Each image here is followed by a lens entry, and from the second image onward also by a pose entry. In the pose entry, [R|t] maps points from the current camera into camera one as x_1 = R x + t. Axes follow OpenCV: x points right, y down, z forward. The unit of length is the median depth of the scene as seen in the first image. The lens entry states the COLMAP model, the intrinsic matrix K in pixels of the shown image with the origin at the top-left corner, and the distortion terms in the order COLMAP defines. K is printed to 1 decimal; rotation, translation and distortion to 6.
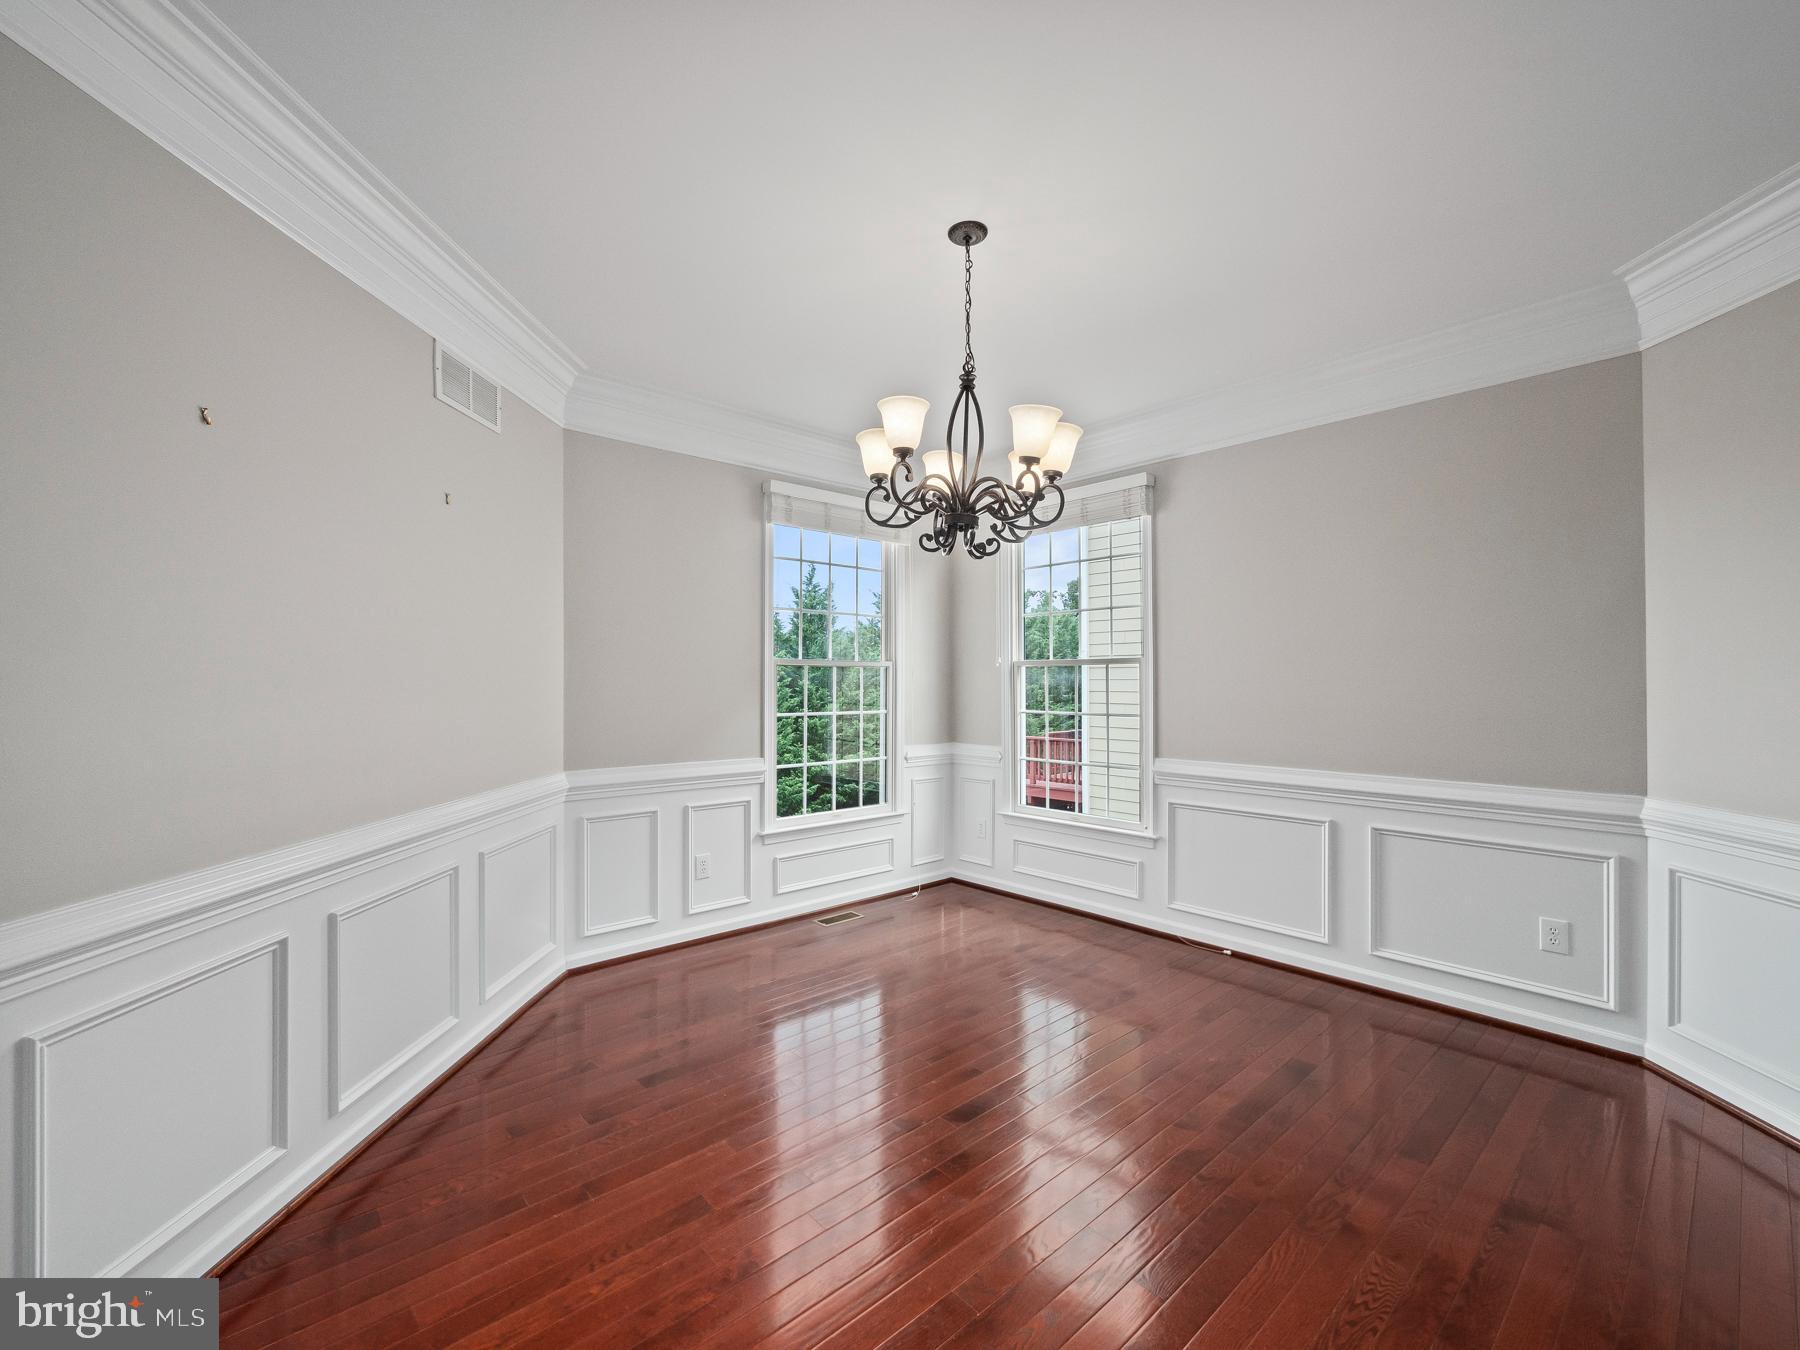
lens RADIAL K [[771.9, 0, 905.0], [0, 771.9, 682.2], [0, 0, 1]] dist [-0.003886, -0.000236]
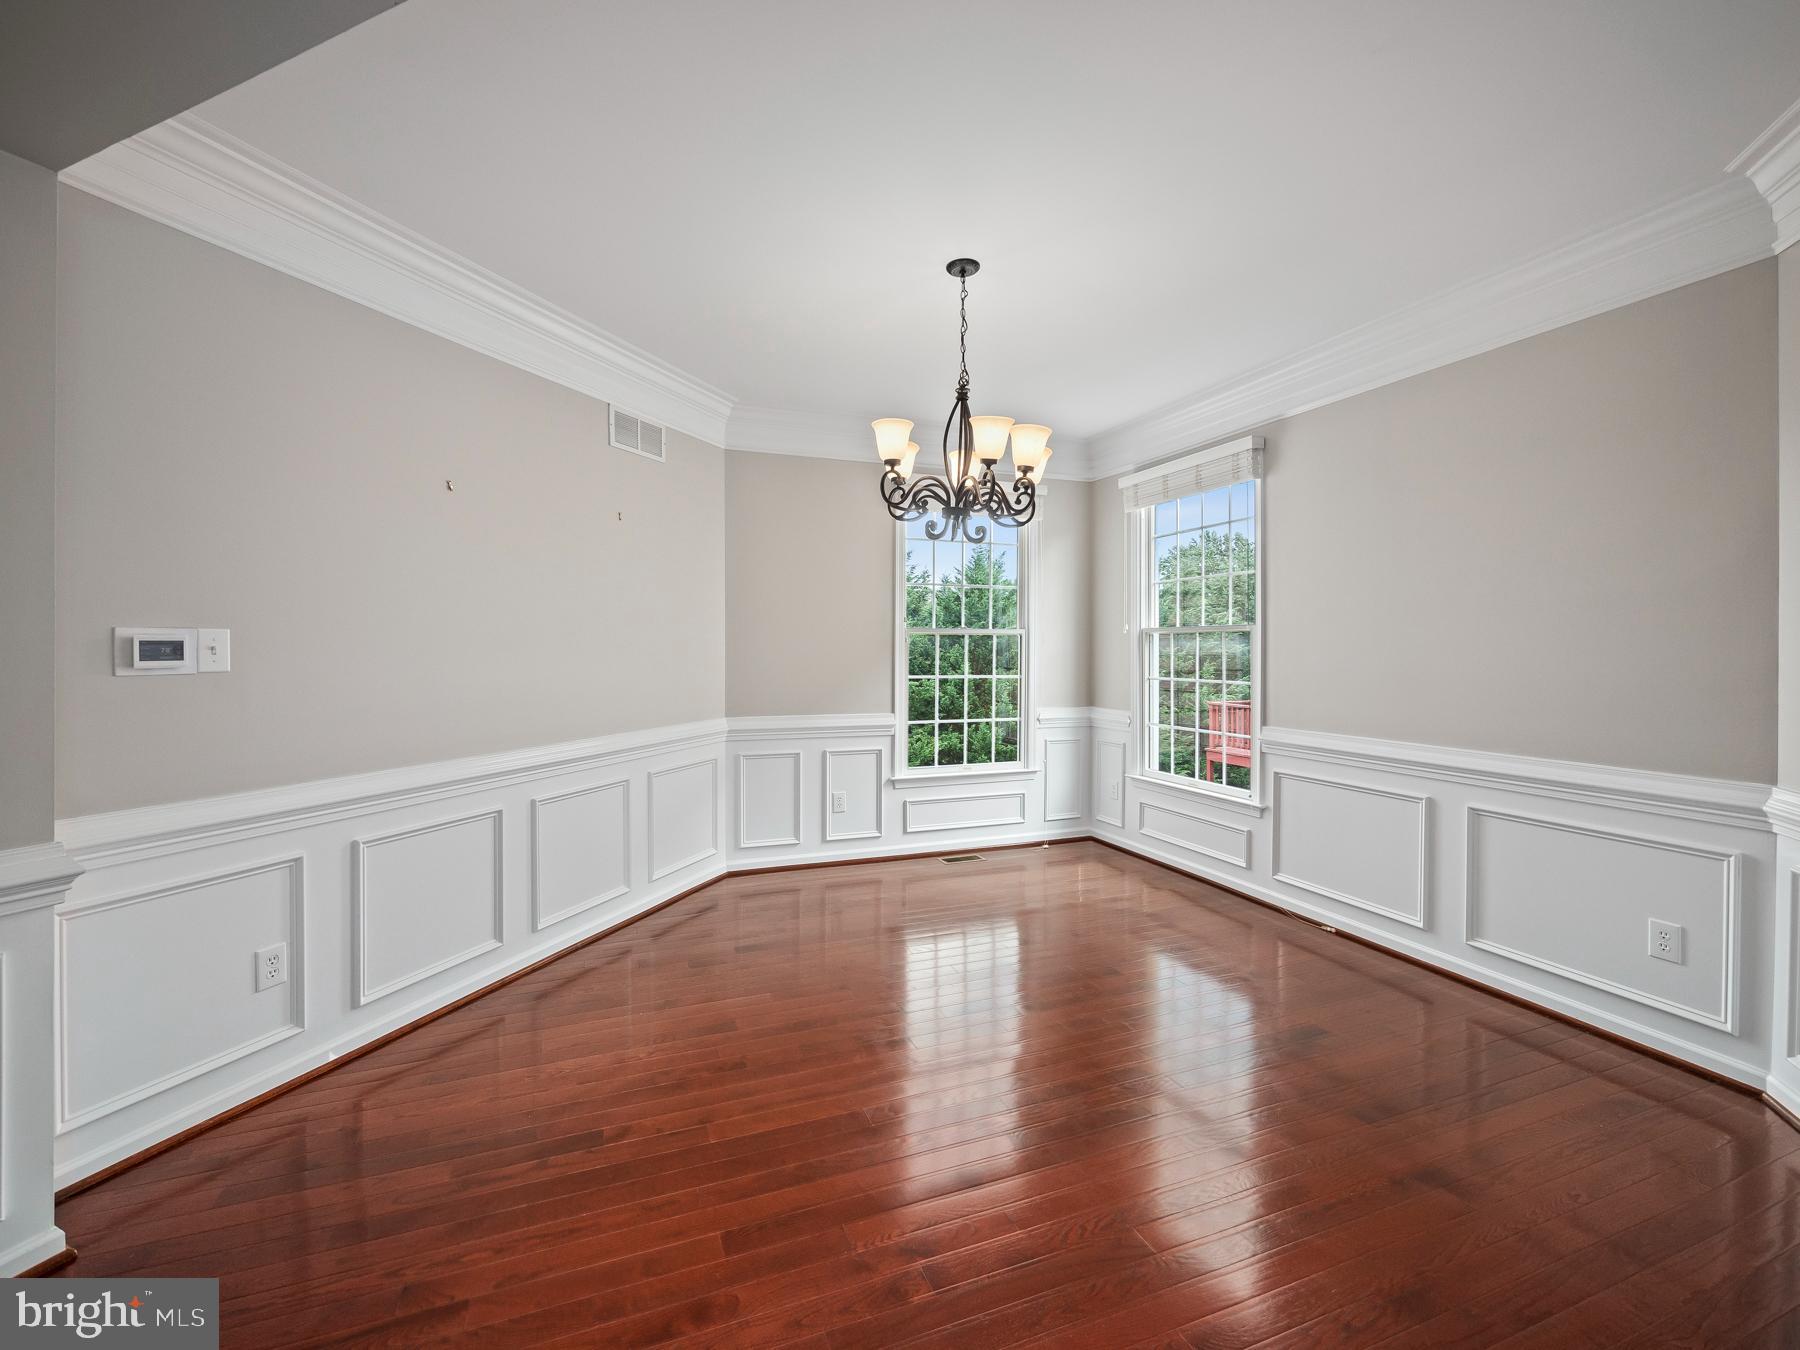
lens RADIAL K [[771.9, 0, 891.7], [0, 771.9, 662.8], [0, 0, 1]] dist [-0.003886, -0.000236]
pose [[0.934064, 0.008668, -0.357000, 0.275697], [-0.002101, 0.999821, 0.018778, -0.000203], [0.357099, -0.016790, 0.933916, -0.100986]]
